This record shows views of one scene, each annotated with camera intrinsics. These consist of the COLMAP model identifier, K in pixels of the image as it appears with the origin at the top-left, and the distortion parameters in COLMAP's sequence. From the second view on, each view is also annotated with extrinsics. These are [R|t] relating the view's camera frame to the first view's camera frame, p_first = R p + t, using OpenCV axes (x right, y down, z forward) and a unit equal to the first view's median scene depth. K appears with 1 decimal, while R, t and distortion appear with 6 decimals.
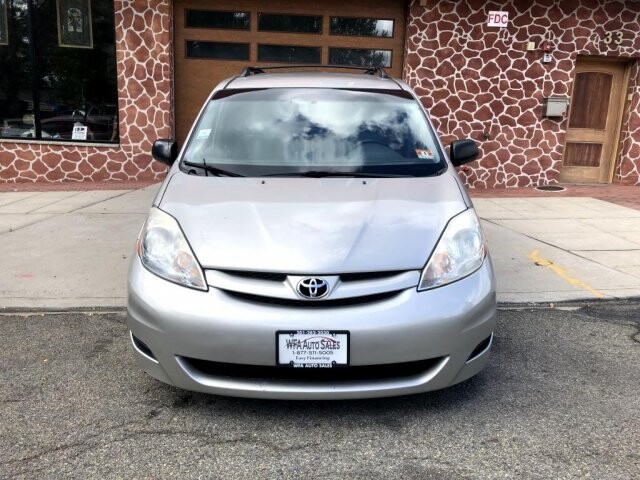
lens RADIAL K [[511.0, 0, 309.8], [0, 511.0, 224.7], [0, 0, 1]] dist [0.028245, -0.025674]
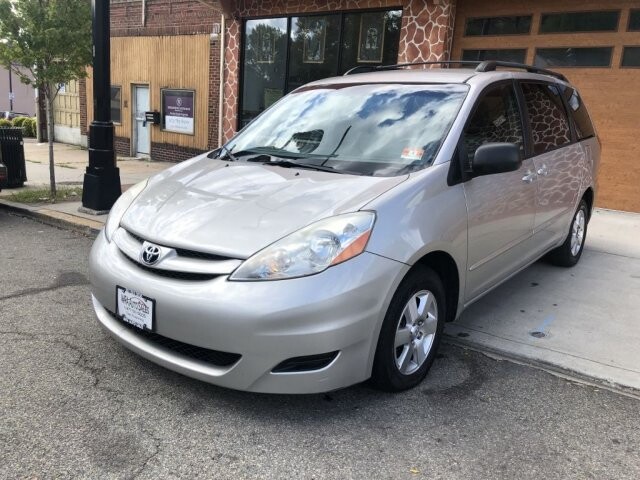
lens RADIAL K [[511.0, 0, 338.1], [0, 511.0, 235.7], [0, 0, 1]] dist [0.028245, -0.025674]
pose [[0.786479, 0.154588, -0.597958, 0.228593], [-0.162739, 0.985825, 0.040815, -0.005662], [0.595791, 0.065211, 0.800487, 0.087795]]
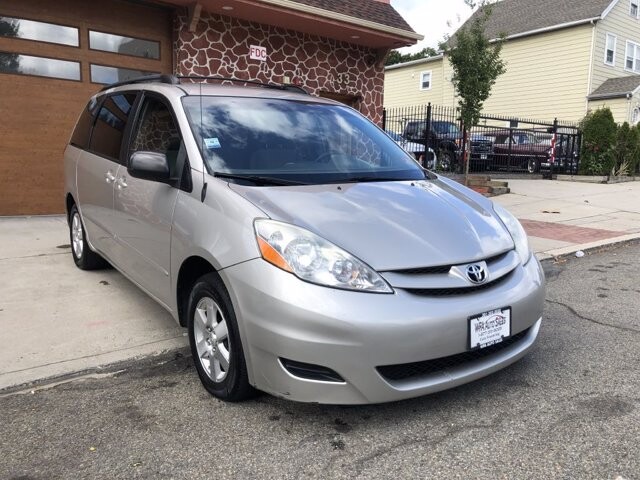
lens RADIAL K [[511.0, 0, 337.8], [0, 511.0, 222.2], [0, 0, 1]] dist [0.028245, -0.025674]
pose [[0.816935, -0.079271, 0.571255, -0.204601], [0.113154, 0.993288, -0.023983, 0.001552], [-0.565520, 0.084232, 0.820422, 0.061667]]
